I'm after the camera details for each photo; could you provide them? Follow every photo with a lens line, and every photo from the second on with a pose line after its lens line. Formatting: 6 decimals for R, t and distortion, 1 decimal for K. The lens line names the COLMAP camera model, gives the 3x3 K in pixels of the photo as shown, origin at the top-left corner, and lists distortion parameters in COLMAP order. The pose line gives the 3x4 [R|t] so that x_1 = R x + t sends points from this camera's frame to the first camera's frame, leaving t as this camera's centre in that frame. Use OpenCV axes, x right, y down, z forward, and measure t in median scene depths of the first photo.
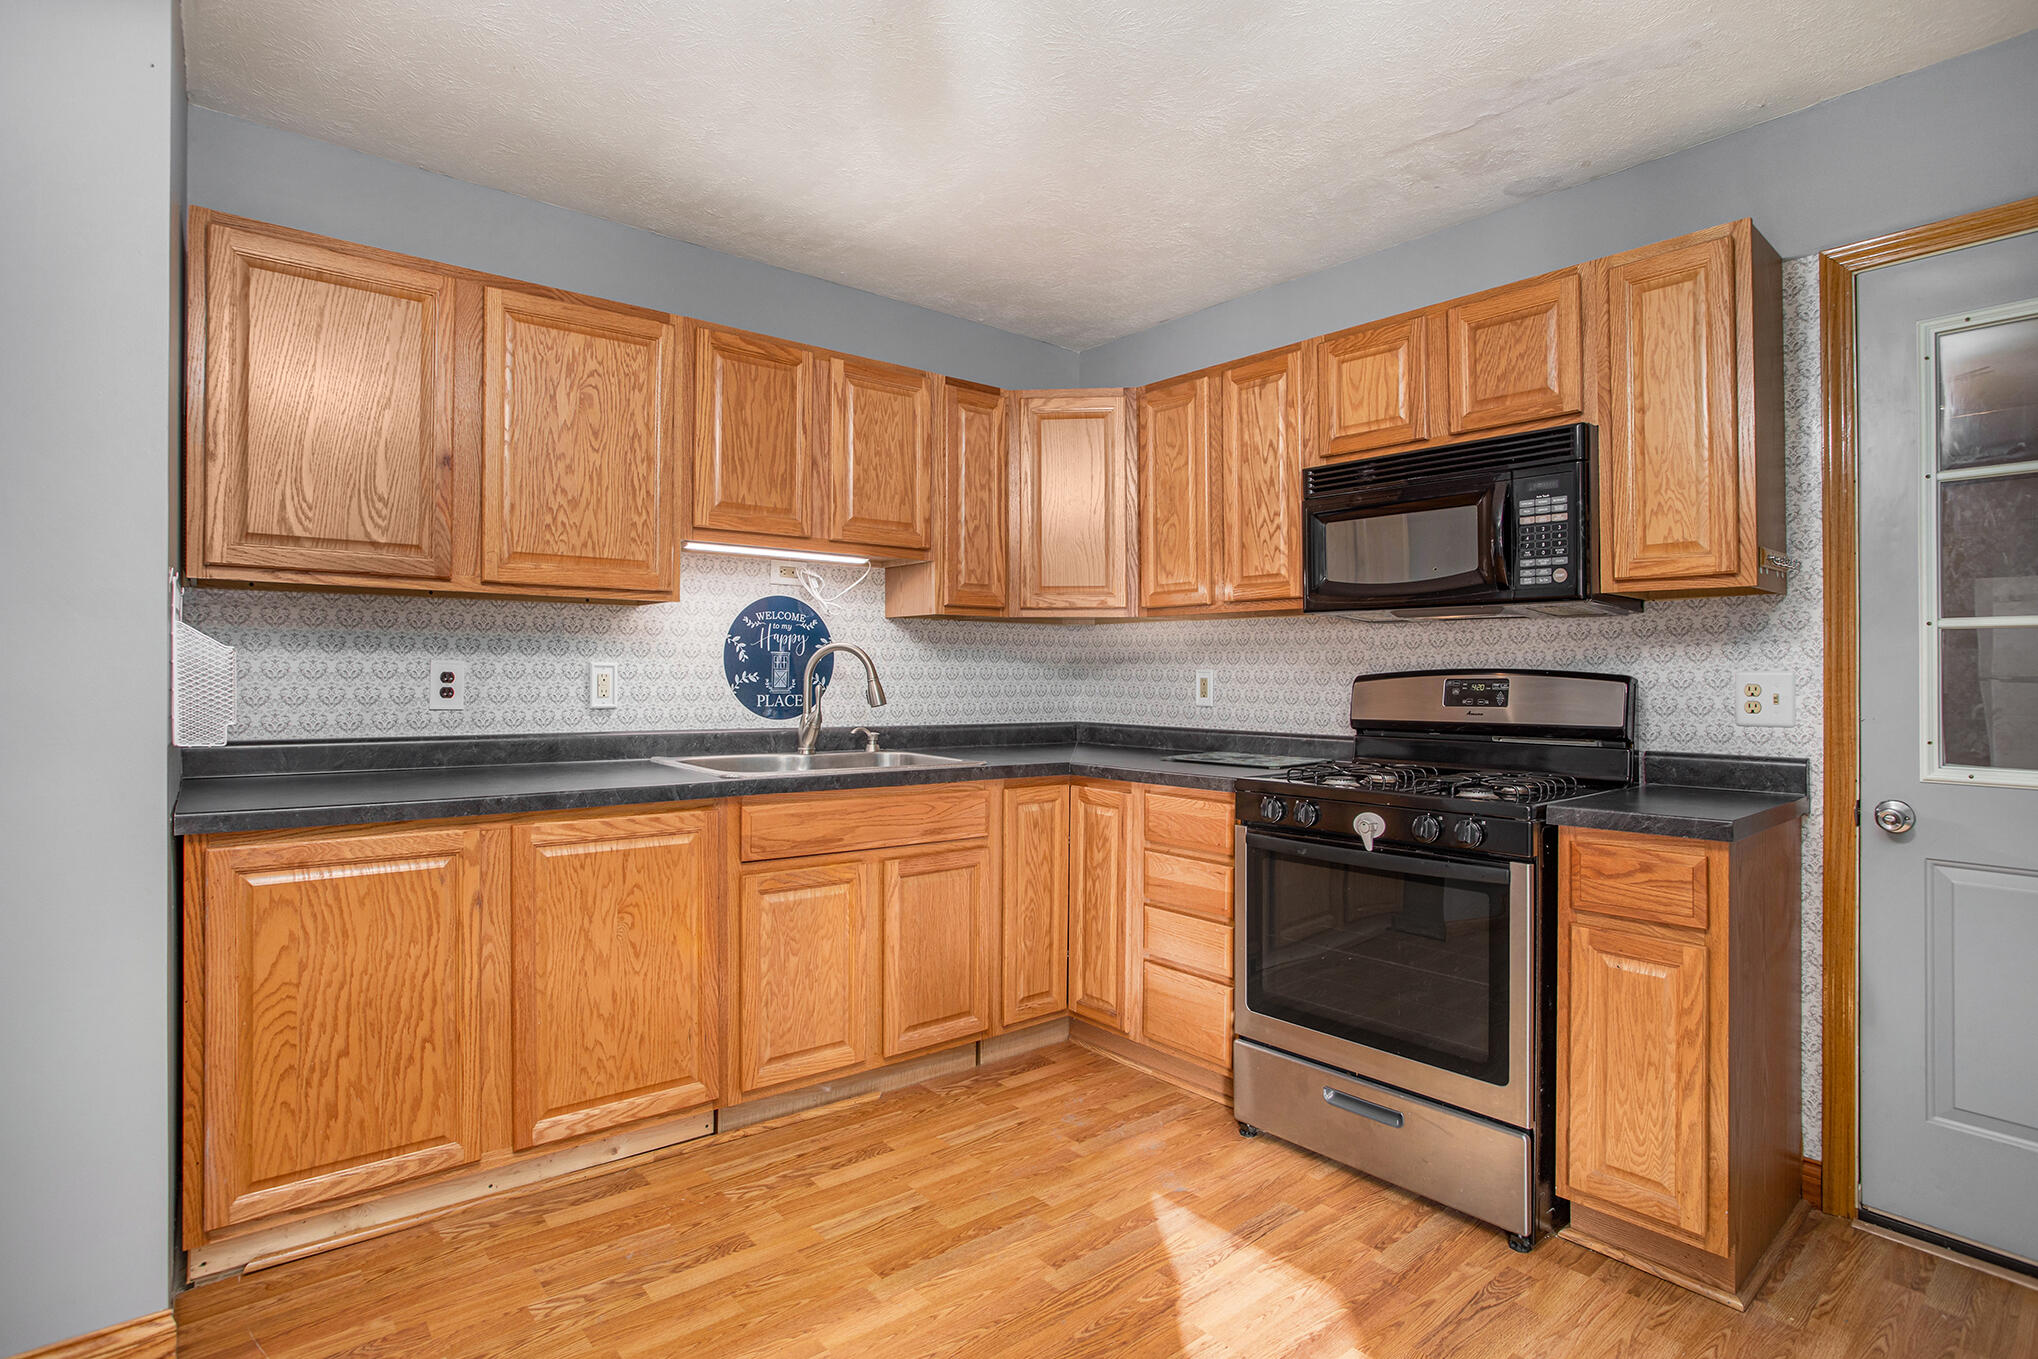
lens RADIAL K [[1020.3, 0, 1014.9], [0, 1020.3, 672.2], [0, 0, 1]] dist [-0.065570, 0.030620]
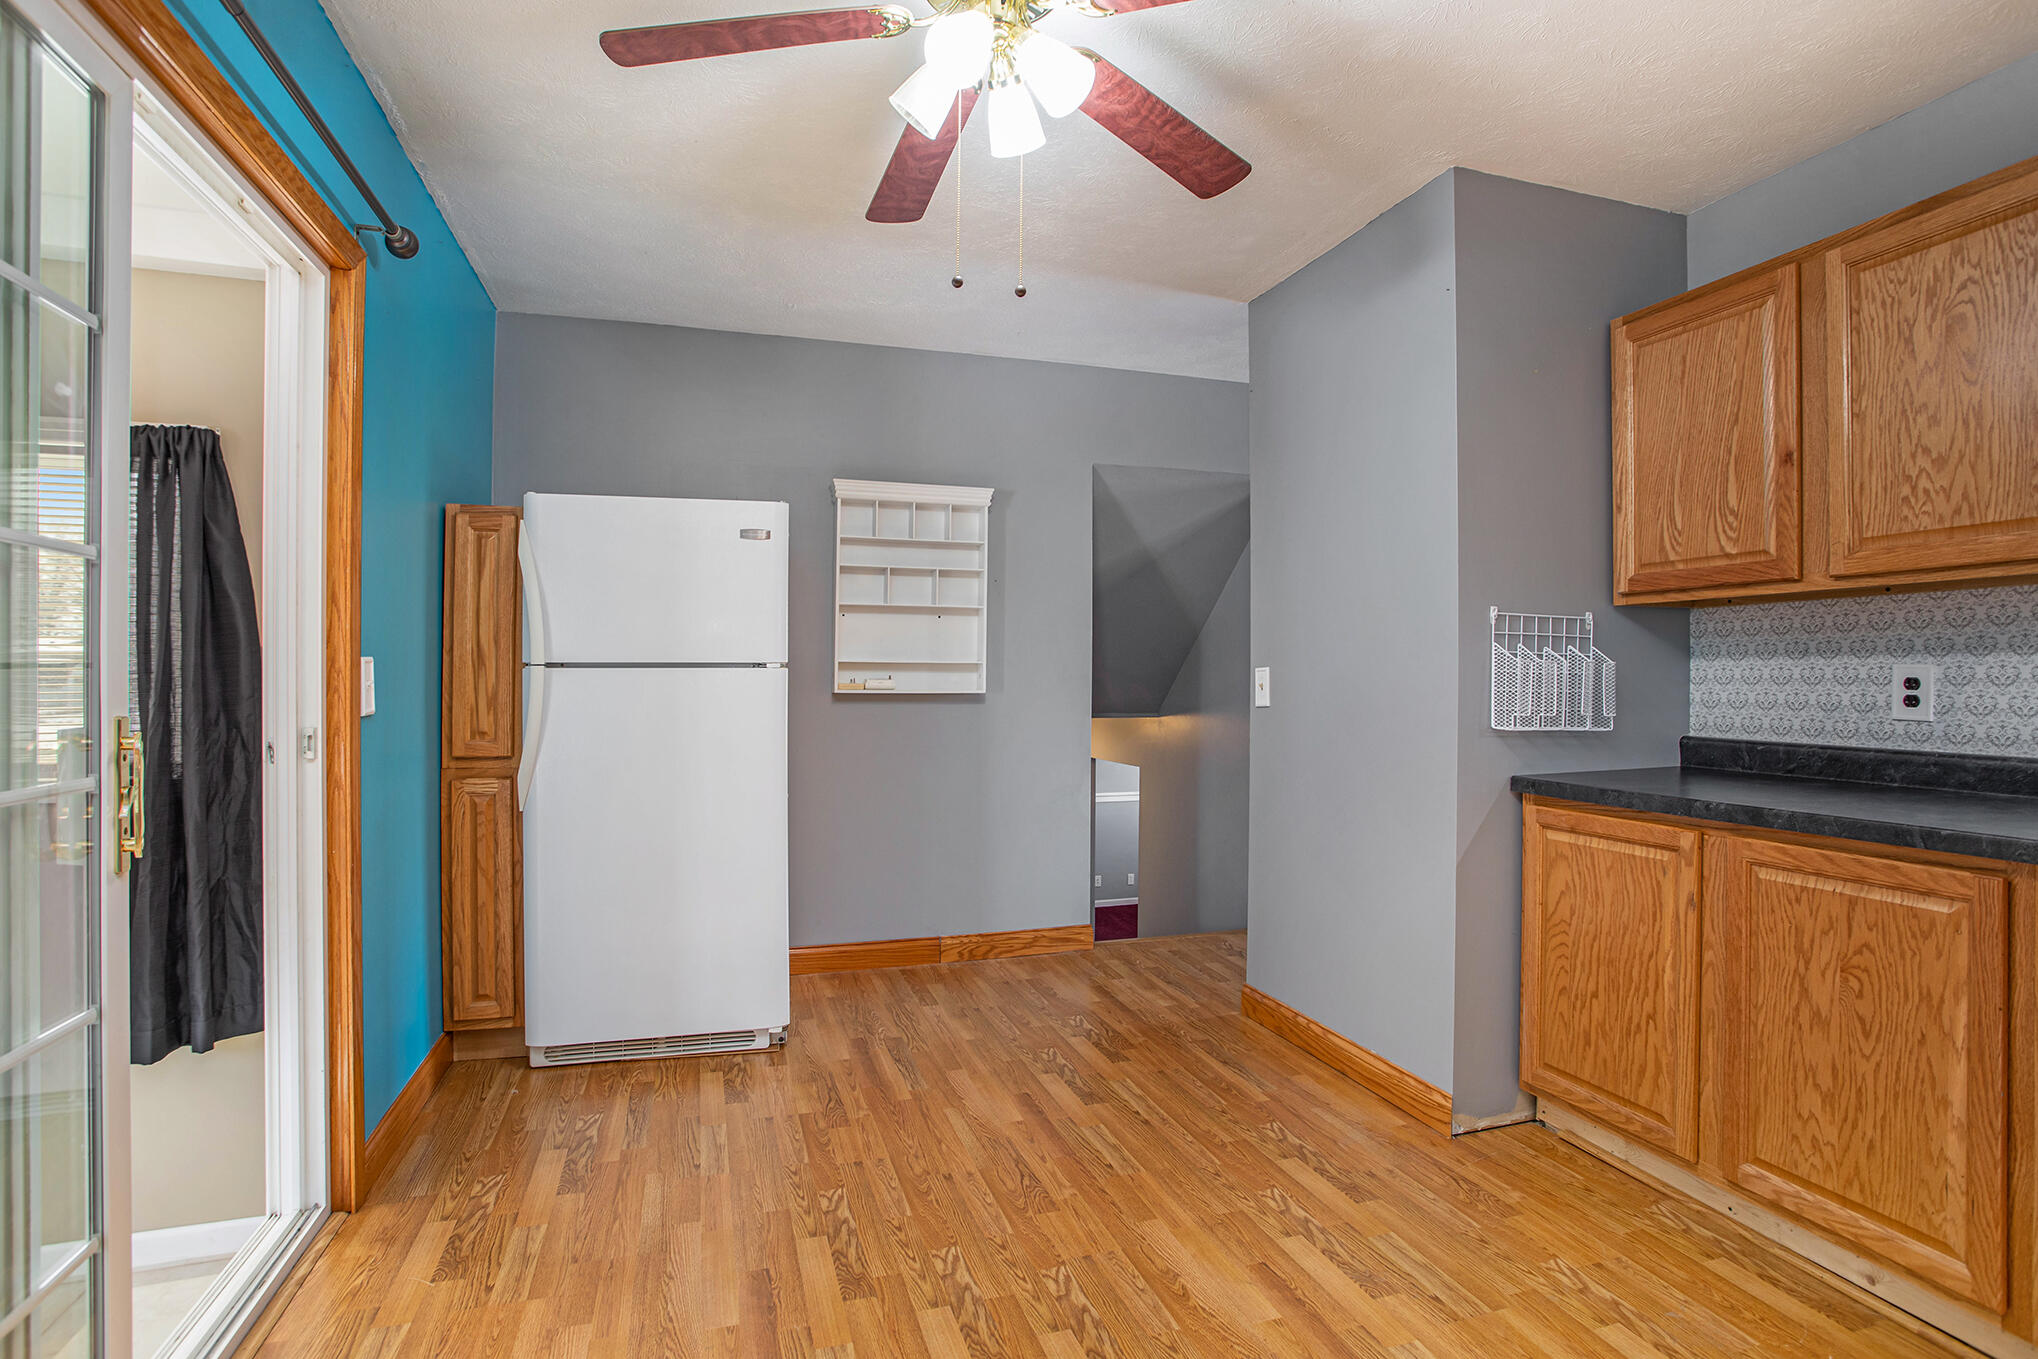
lens RADIAL K [[994.7, 0, 1016.0], [0, 994.7, 662.1], [0, 0, 1]] dist [-0.000613, 0.000364]
pose [[-0.364861, -0.022552, -0.930789, 0.565648], [-0.002659, 0.999728, -0.023180, 0.009301], [0.931058, -0.005983, -0.364821, 0.631550]]
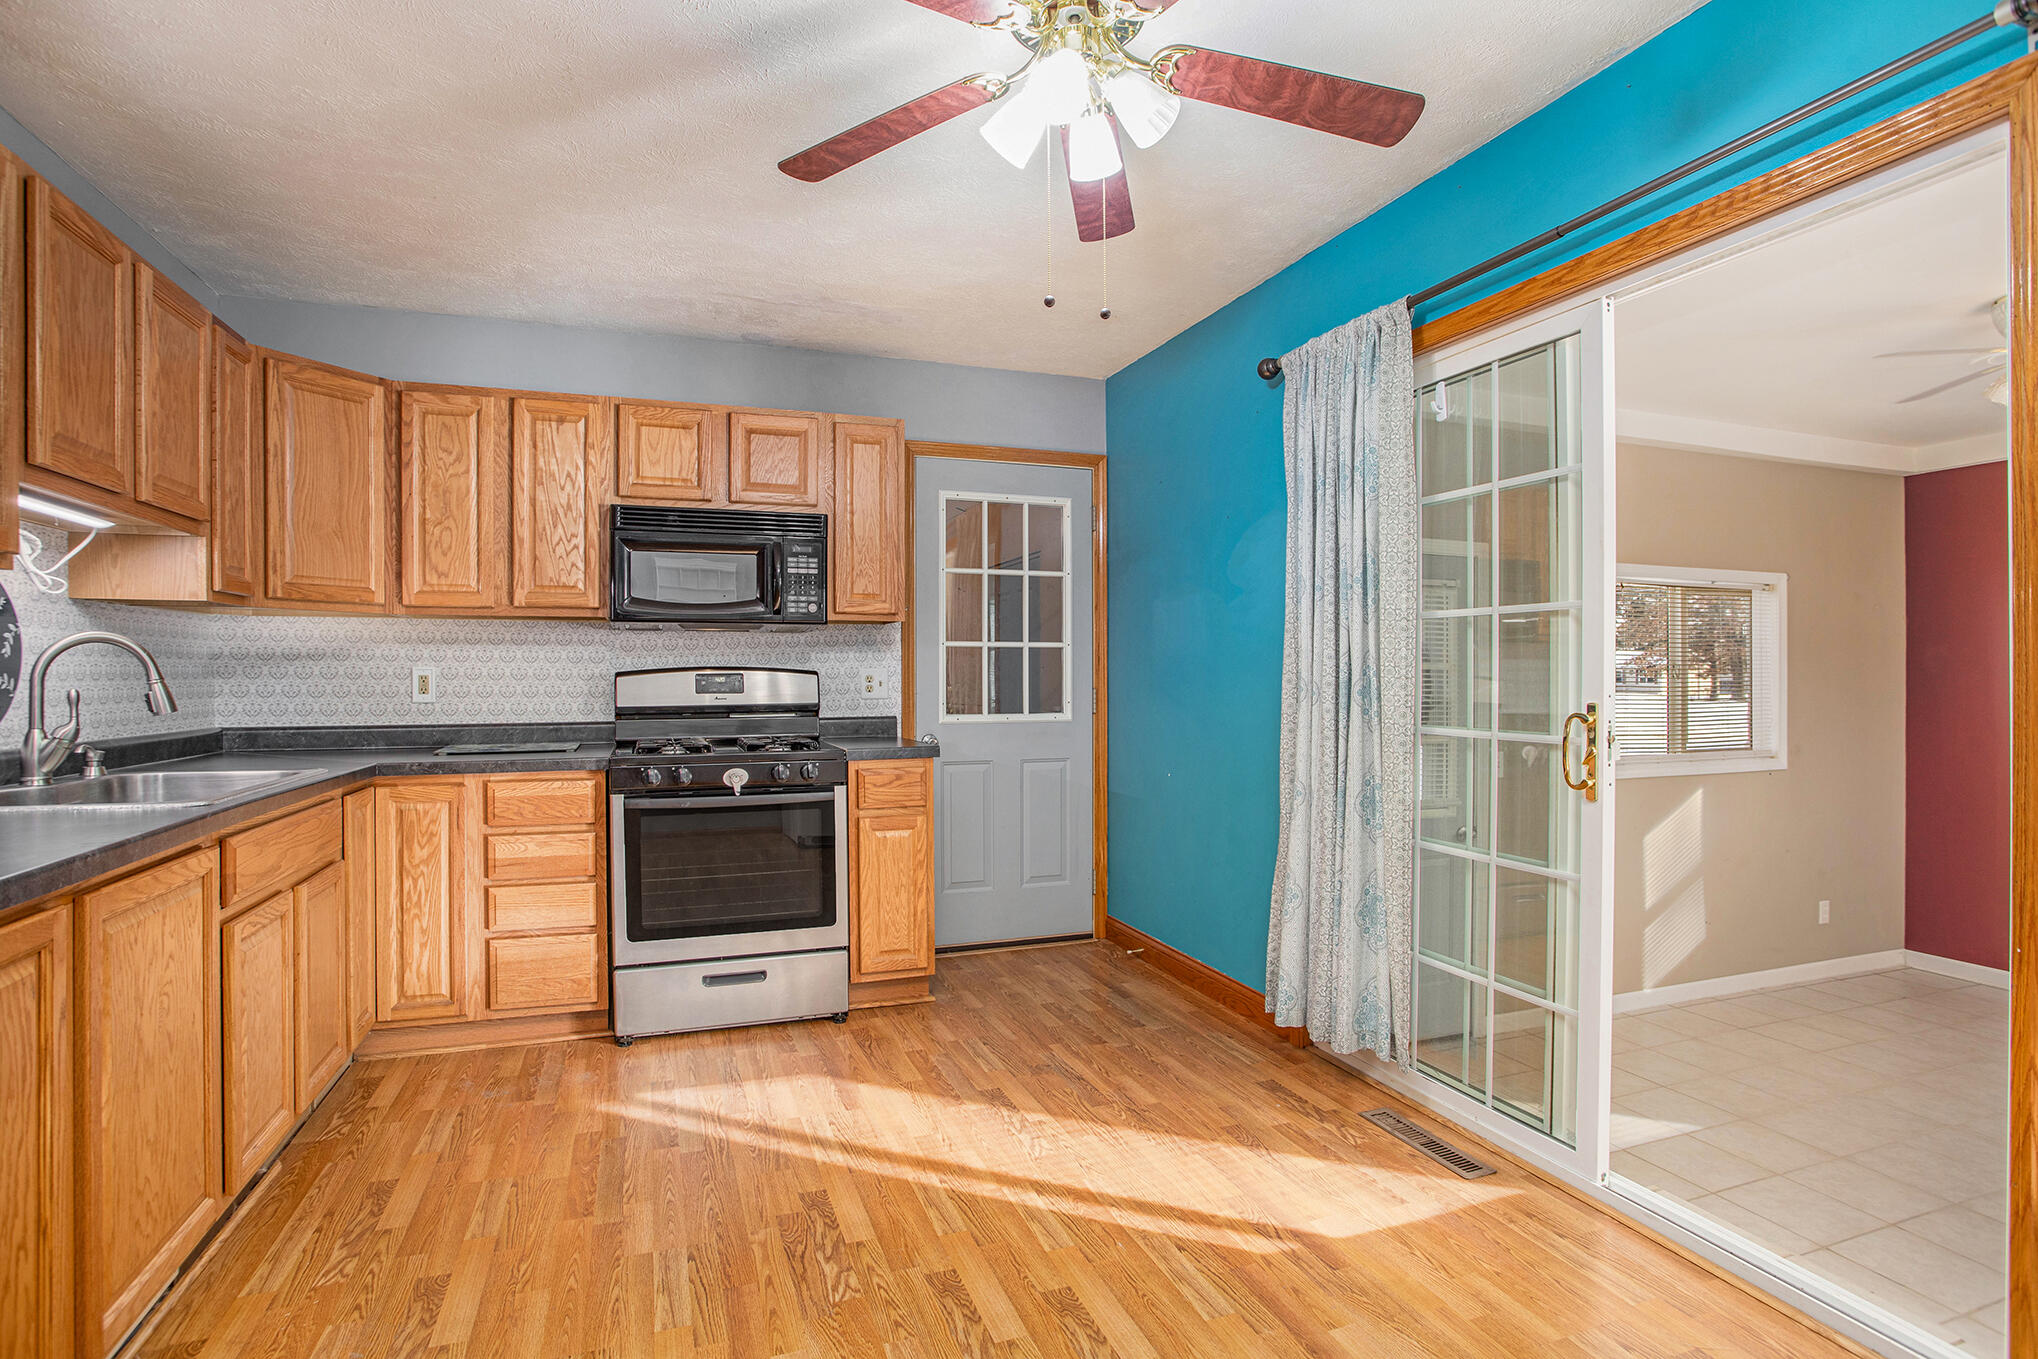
lens RADIAL K [[1020.3, 0, 1014.9], [0, 1020.3, 672.2], [0, 0, 1]] dist [-0.065570, 0.030620]
pose [[0.332385, -0.006482, 0.943122, -0.817781], [0.001377, 0.999979, 0.006387, -0.004304], [-0.943143, -0.000824, 0.332387, 0.152098]]
